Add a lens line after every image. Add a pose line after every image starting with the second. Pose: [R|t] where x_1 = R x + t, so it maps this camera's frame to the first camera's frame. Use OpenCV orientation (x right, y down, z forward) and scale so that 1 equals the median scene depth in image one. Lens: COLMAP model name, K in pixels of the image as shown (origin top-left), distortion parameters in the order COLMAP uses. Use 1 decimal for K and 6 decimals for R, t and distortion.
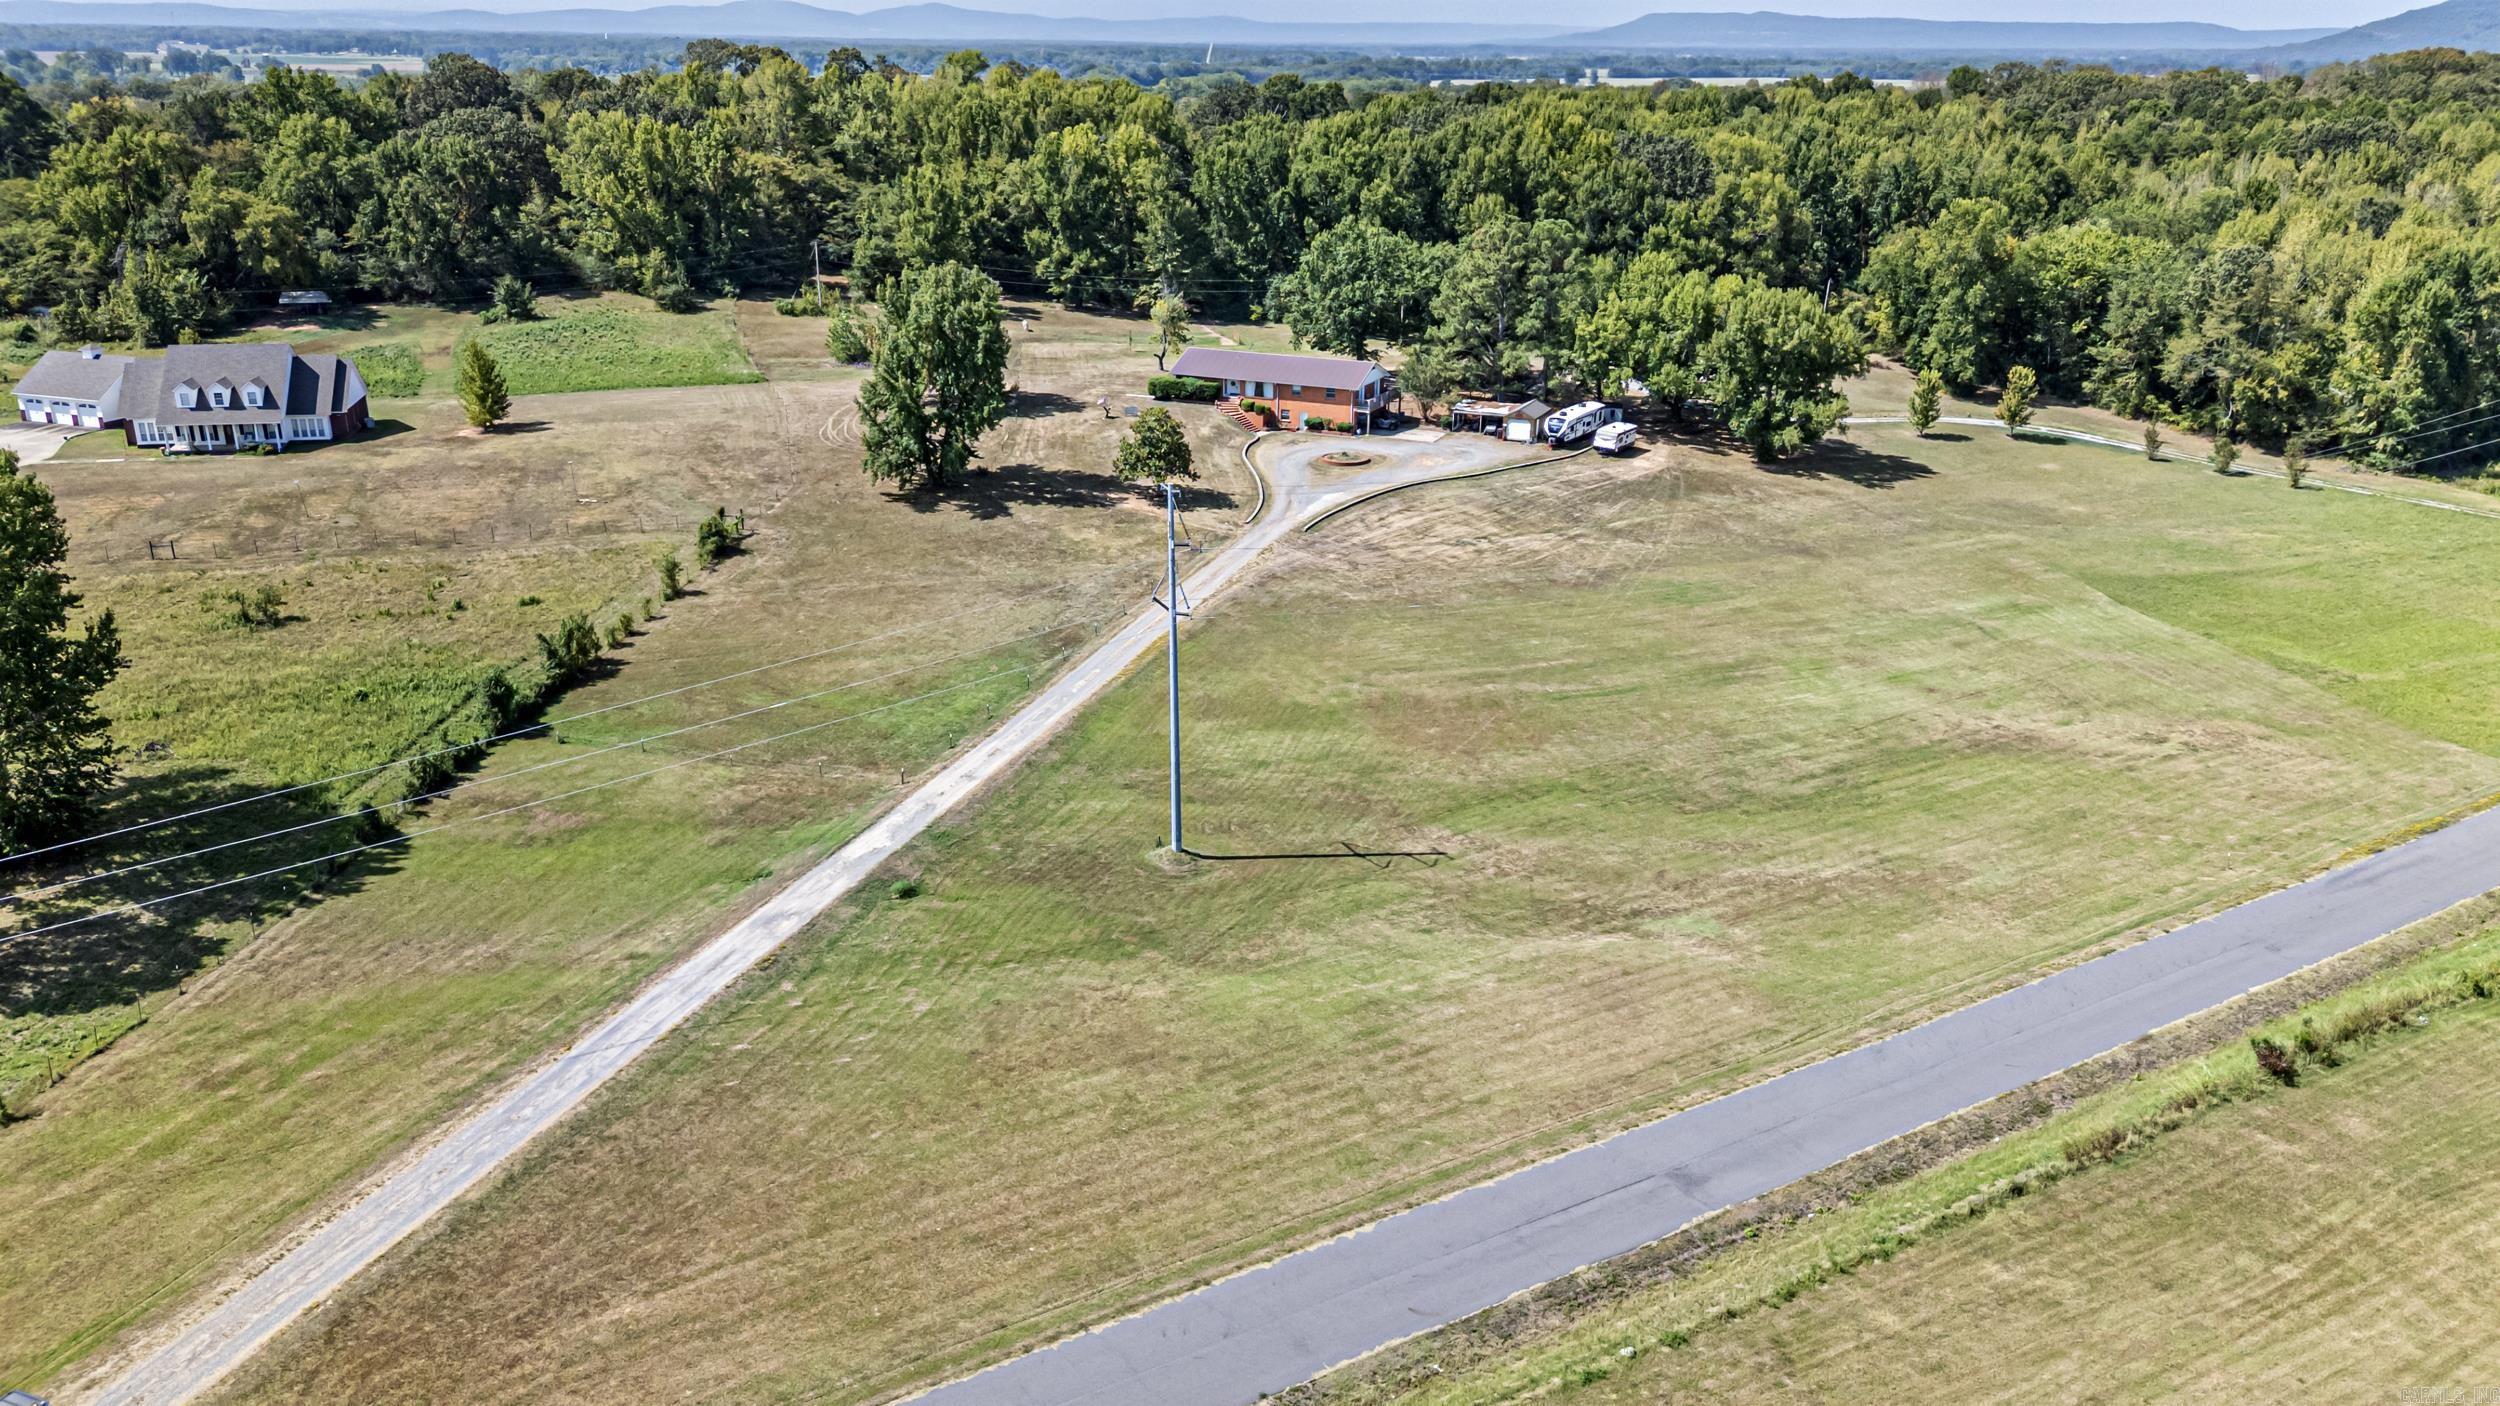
lens RADIAL K [[1842.4, 0, 1250.0], [0, 1842.4, 703.0], [0, 0, 1]] dist [0.046383, -0.053923]
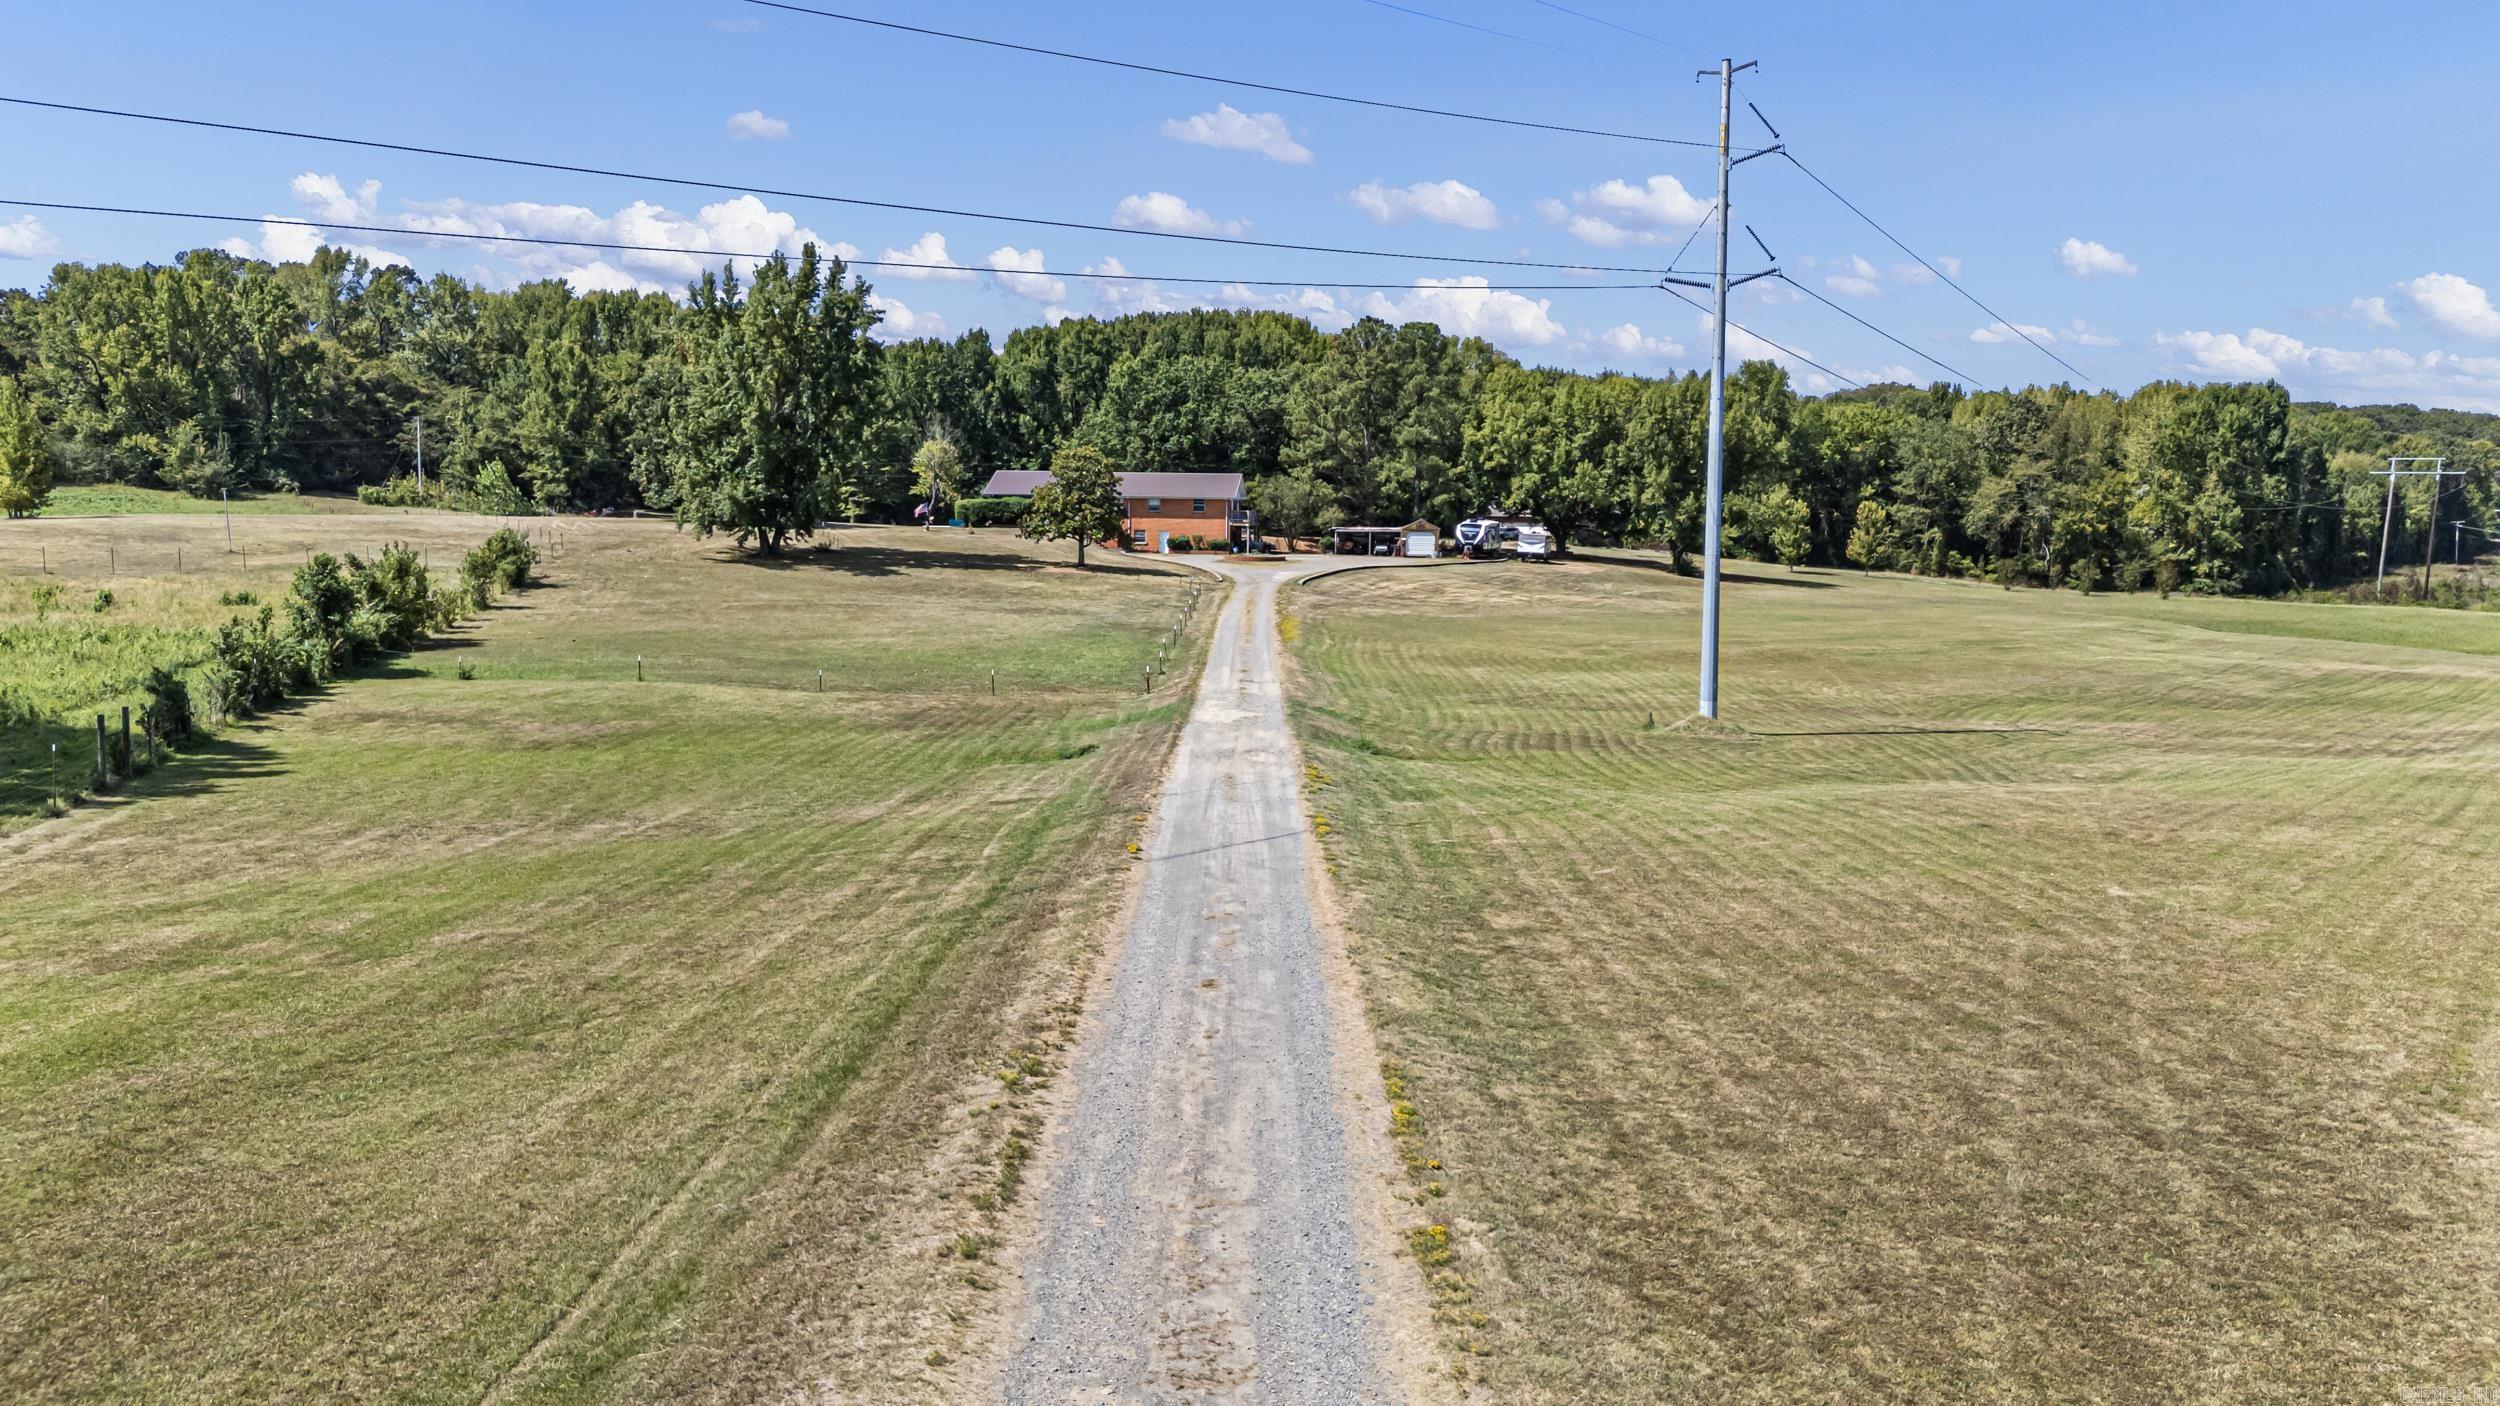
lens RADIAL K [[1842.4, 0, 1250.0], [0, 1842.4, 703.0], [0, 0, 1]] dist [0.046383, -0.053923]
pose [[0.948816, -0.029320, 0.314464, -0.173834], [0.104699, 0.968579, -0.225594, 0.092744], [-0.297969, 0.246971, 0.922074, 0.235641]]
